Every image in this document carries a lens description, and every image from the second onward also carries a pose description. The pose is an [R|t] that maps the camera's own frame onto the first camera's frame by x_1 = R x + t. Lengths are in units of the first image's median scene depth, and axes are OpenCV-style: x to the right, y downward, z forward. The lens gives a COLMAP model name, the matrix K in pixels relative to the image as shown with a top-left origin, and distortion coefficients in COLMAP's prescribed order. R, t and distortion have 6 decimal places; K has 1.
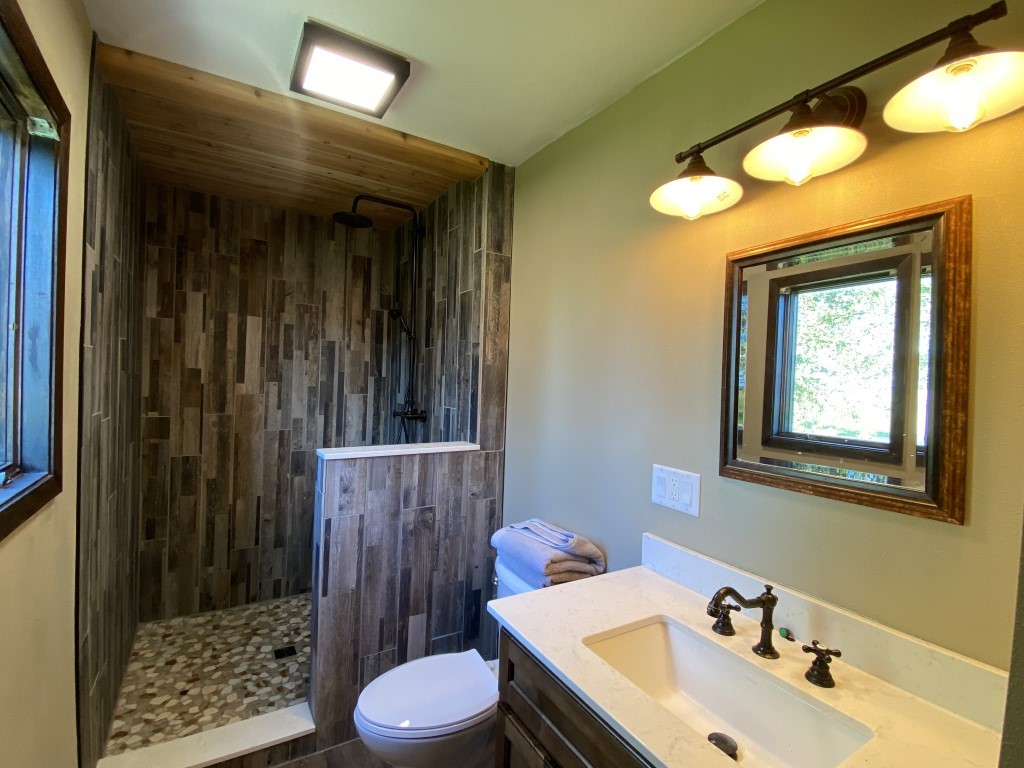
lens RADIAL K [[476.1, 0, 512.0], [0, 476.1, 384.0], [0, 0, 1]] dist [-0.024963, -0.000333]
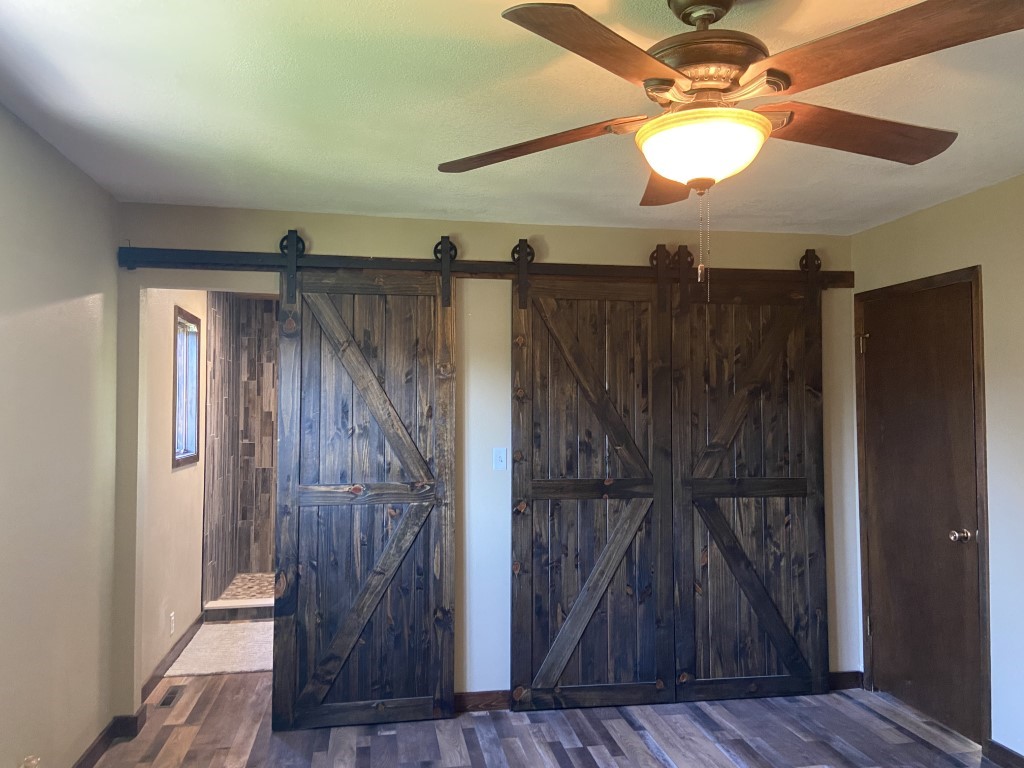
lens RADIAL K [[761.4, 0, 512.0], [0, 761.4, 384.0], [0, 0, 1]] dist [0.003158, 0.001048]
pose [[0.927766, -0.040047, -0.371008, 1.054317], [0.021845, 0.998348, -0.053134, 0.028467], [0.372523, 0.041191, 0.927108, -1.084824]]
